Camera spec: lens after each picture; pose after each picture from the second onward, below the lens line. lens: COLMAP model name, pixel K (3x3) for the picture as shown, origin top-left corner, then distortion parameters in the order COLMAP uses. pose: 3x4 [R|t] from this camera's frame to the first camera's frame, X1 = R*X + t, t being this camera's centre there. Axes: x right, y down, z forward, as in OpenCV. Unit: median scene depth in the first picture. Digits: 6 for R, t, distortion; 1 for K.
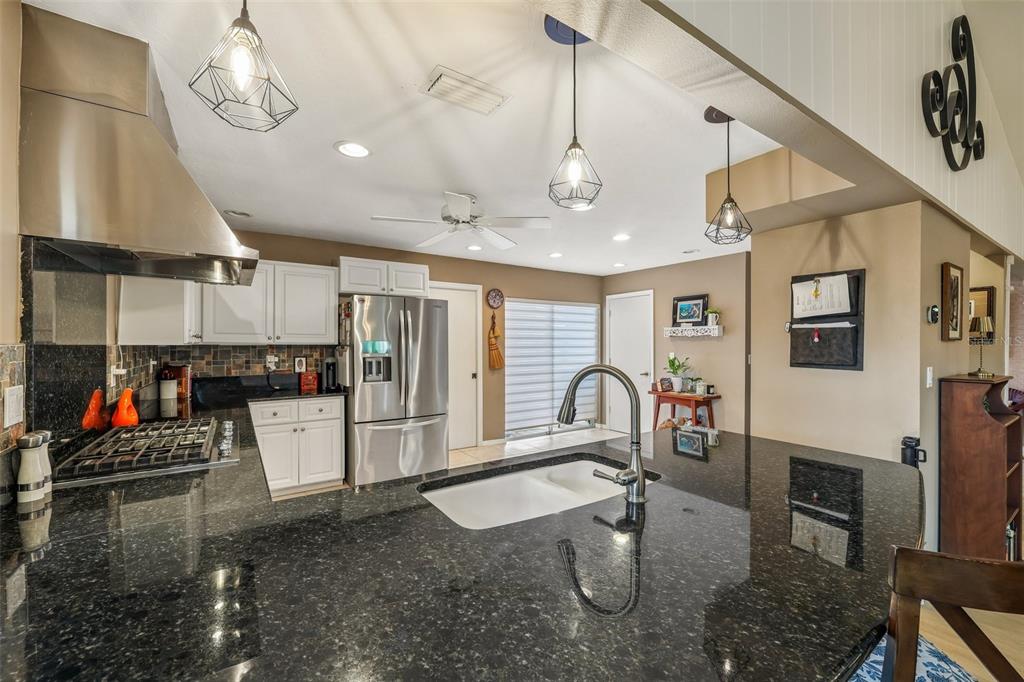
lens RADIAL K [[416.0, 0, 513.5], [0, 416.0, 340.7], [0, 0, 1]] dist [-0.000128, 0.000385]
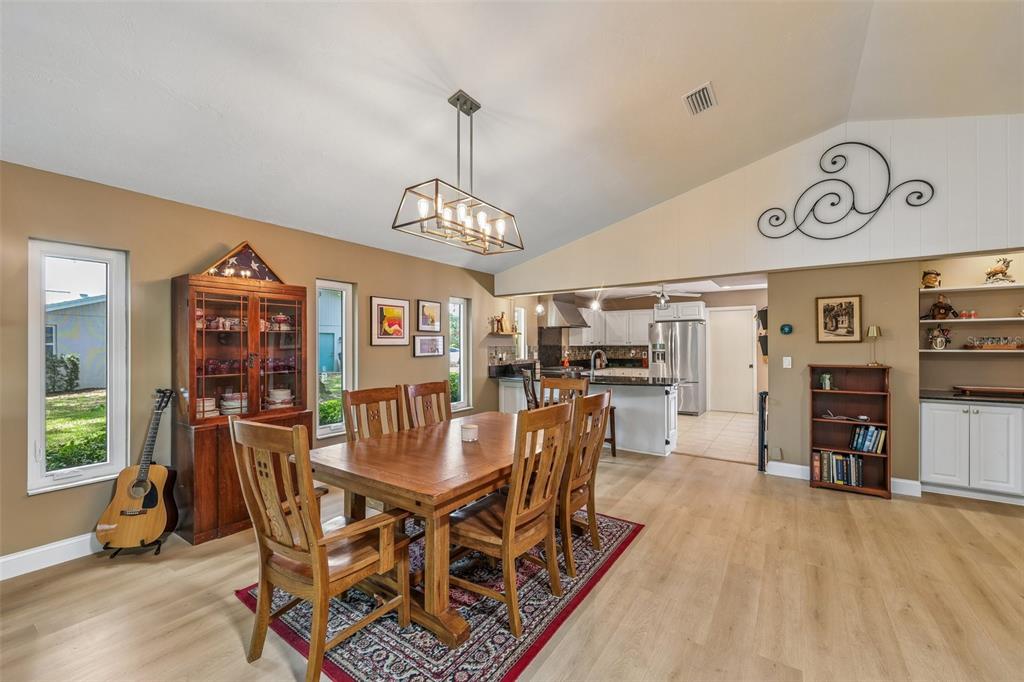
lens RADIAL K [[404.1, 0, 512.0], [0, 404.1, 341.0], [0, 0, 1]] dist [0.000375, 0.000096]
pose [[0.357090, -0.010663, -0.934009, 1.247315], [0.008557, 0.999930, -0.008144, -0.003077], [0.934031, -0.005084, 0.357156, -0.419136]]
